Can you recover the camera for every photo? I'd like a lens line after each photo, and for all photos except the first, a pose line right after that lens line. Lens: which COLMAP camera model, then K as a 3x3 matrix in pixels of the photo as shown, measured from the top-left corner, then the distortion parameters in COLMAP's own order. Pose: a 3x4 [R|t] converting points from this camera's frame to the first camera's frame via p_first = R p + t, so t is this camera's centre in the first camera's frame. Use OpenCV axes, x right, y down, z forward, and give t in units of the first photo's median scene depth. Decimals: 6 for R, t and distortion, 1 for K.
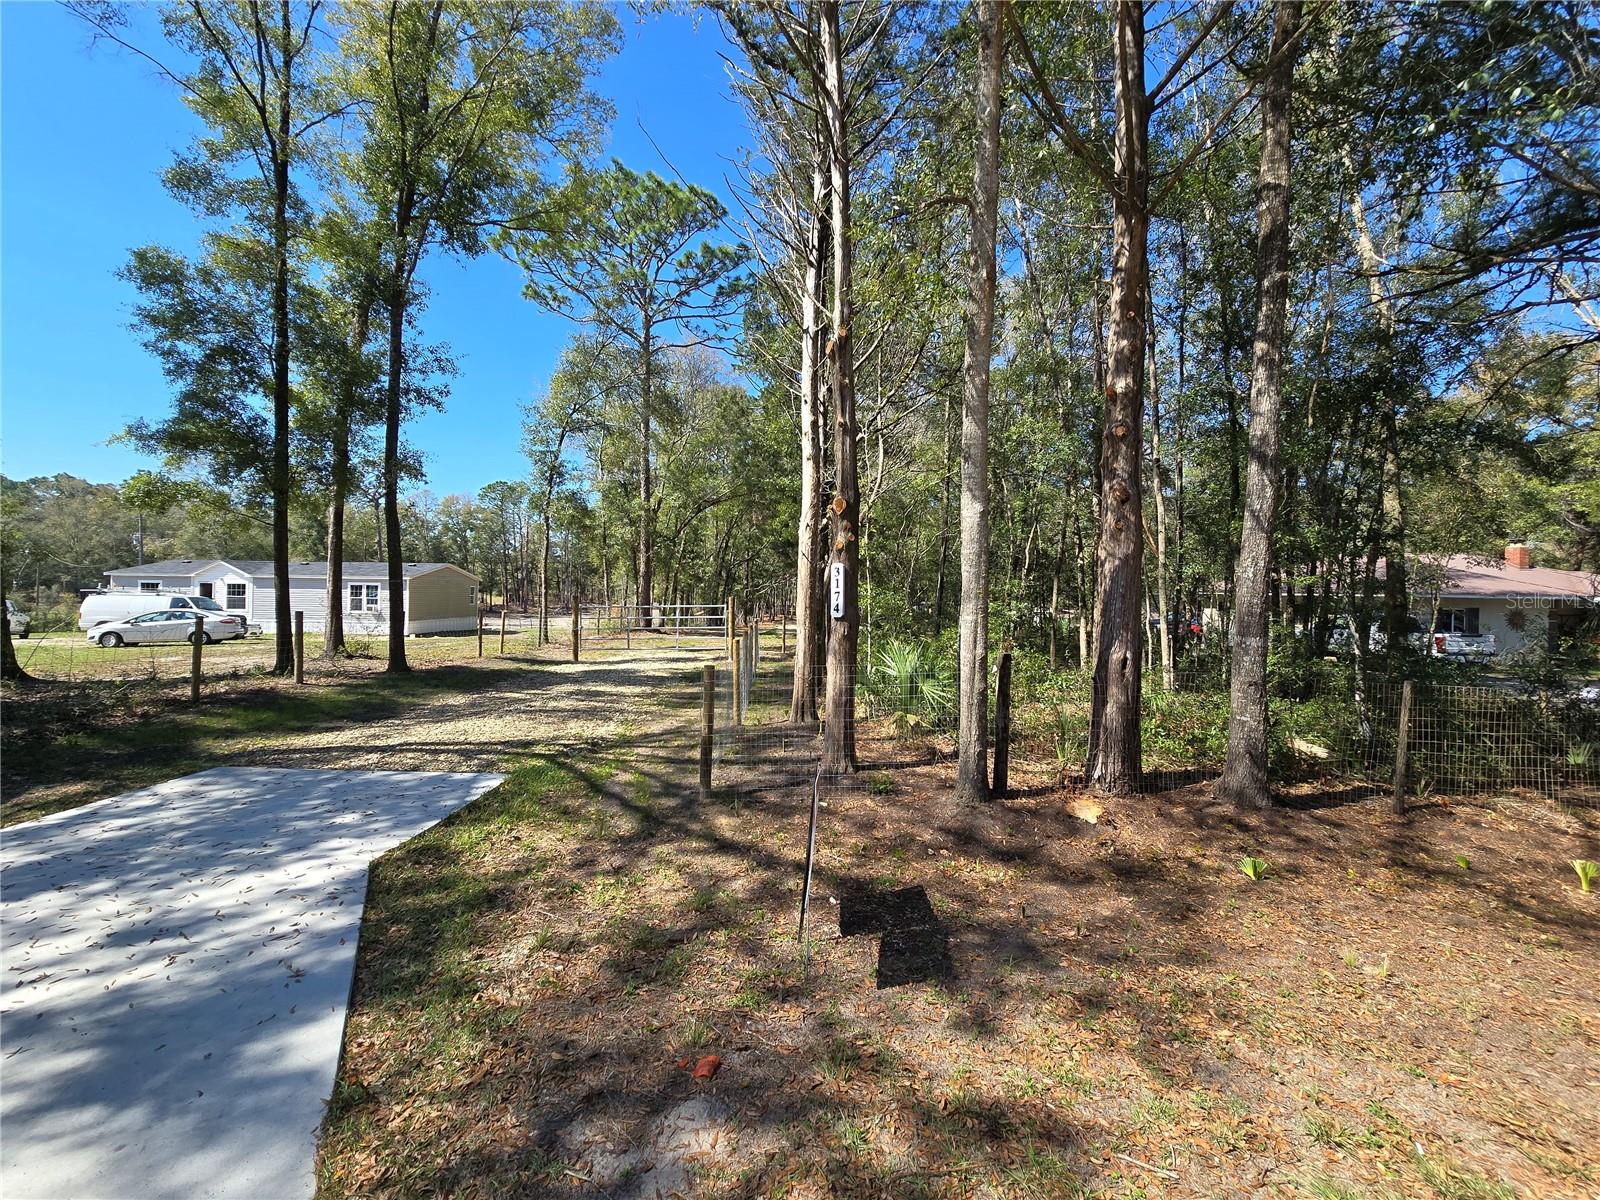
lens RADIAL K [[647.9, 0, 804.9], [0, 647.9, 603.3], [0, 0, 1]] dist [-0.005580, -0.000614]
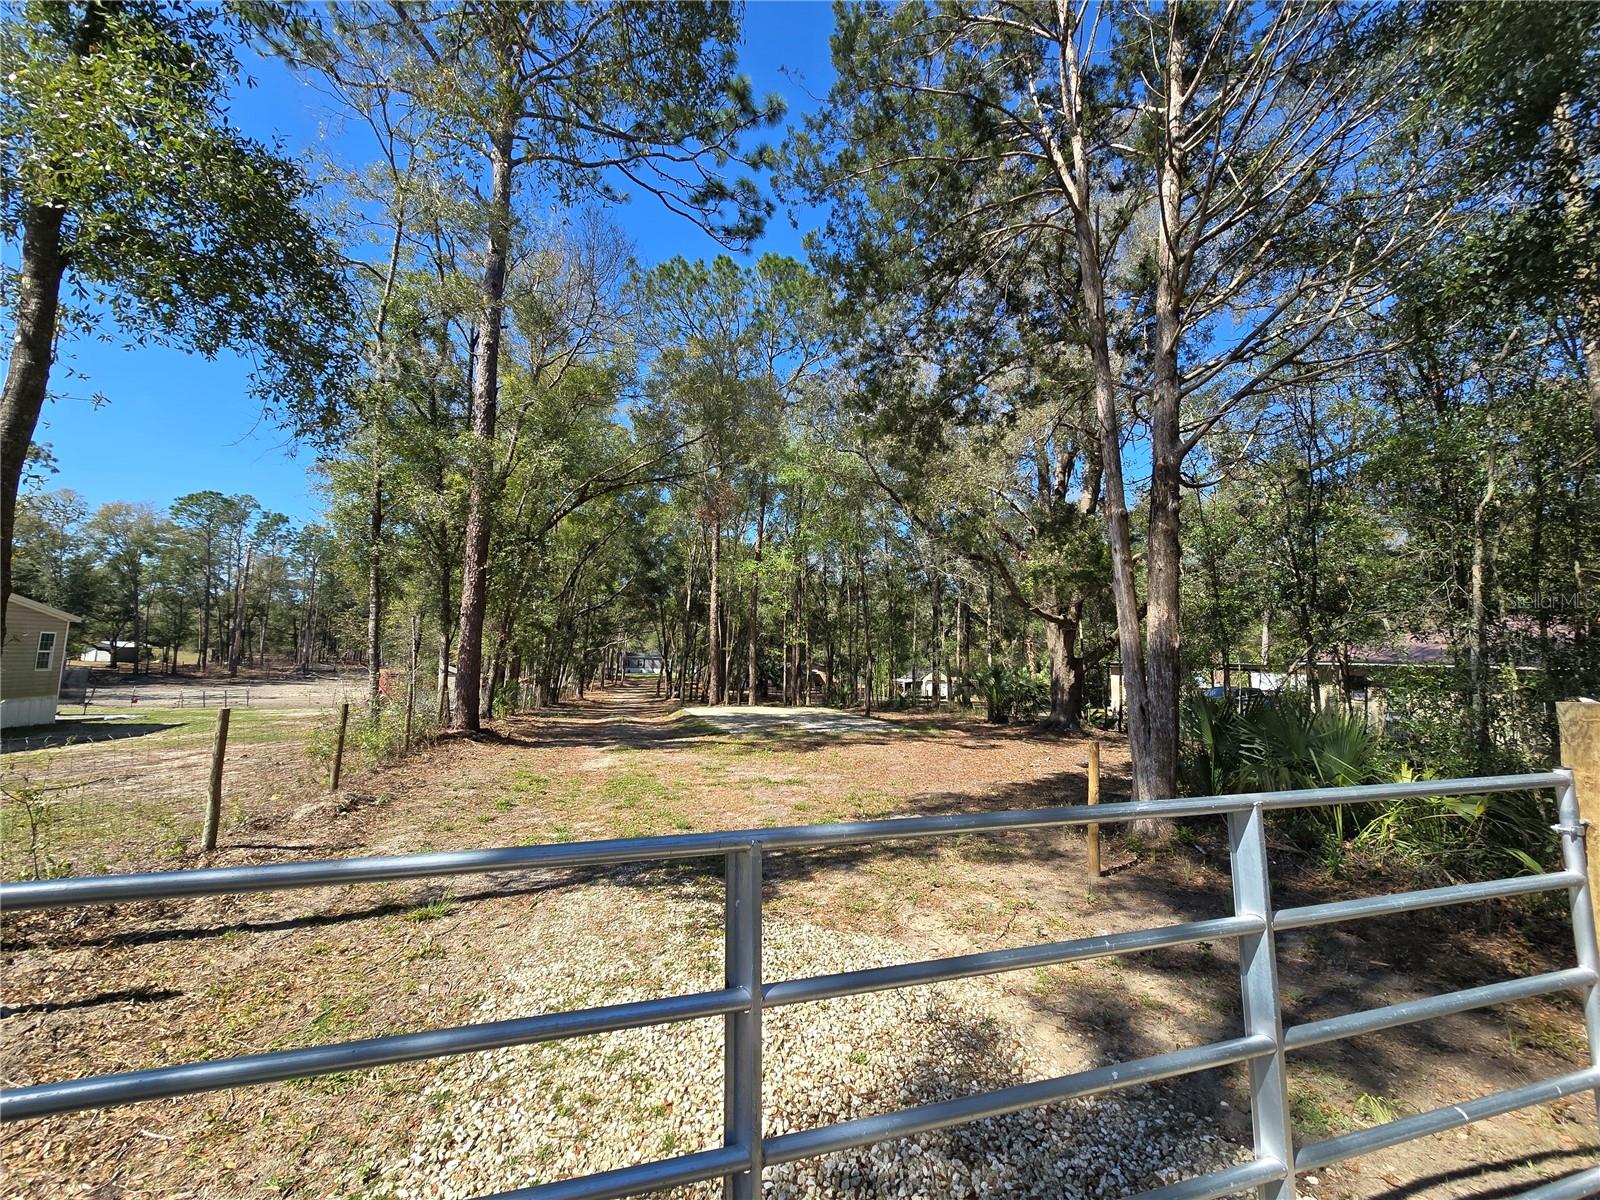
lens RADIAL K [[647.9, 0, 798.7], [0, 647.9, 597.6], [0, 0, 1]] dist [-0.005580, -0.000614]
pose [[0.958239, 0.040082, 0.283147, -0.403608], [-0.010022, 0.994227, -0.106825, -0.022958], [-0.285794, 0.099527, 0.953109, 1.320539]]
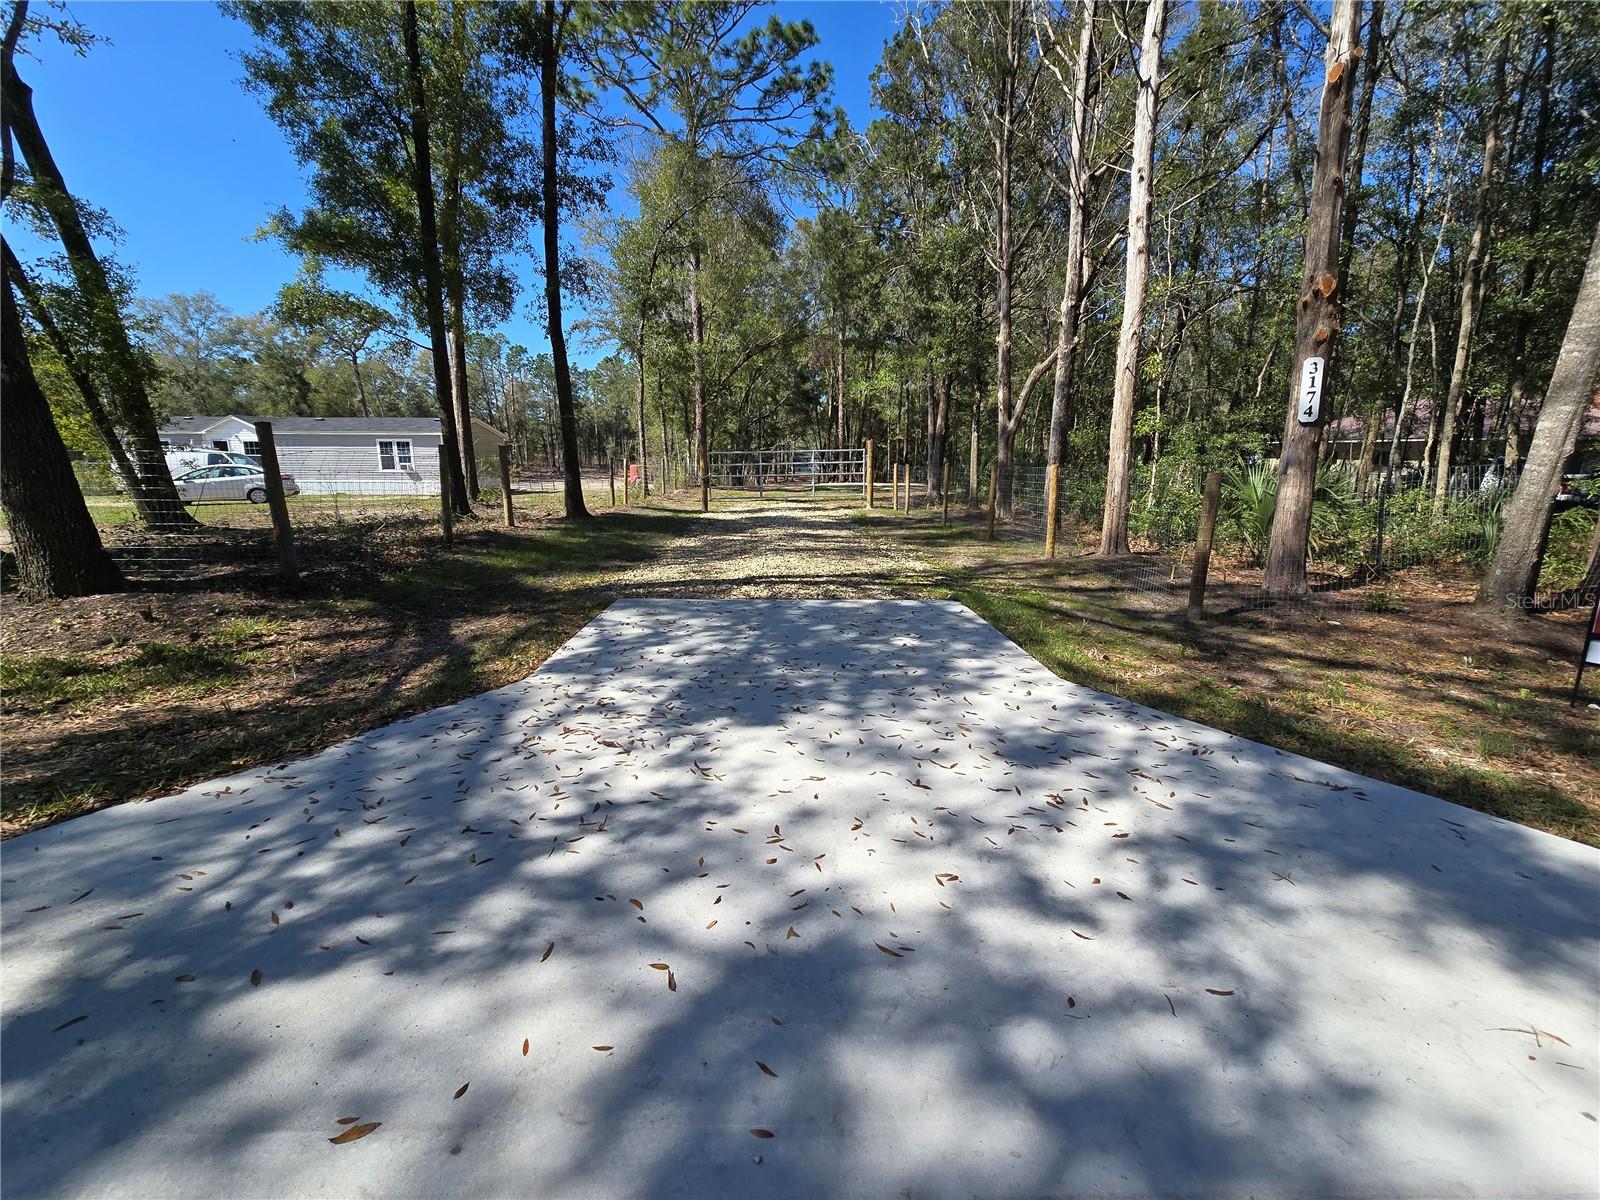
lens RADIAL K [[647.9, 0, 800.0], [0, 647.9, 599.5], [0, 0, 1]] dist [-0.005580, -0.000614]
pose [[0.999621, -0.011697, 0.024925, -0.333777], [0.006522, 0.980108, 0.198356, 0.039477], [-0.026749, -0.198118, 0.979813, 0.060323]]
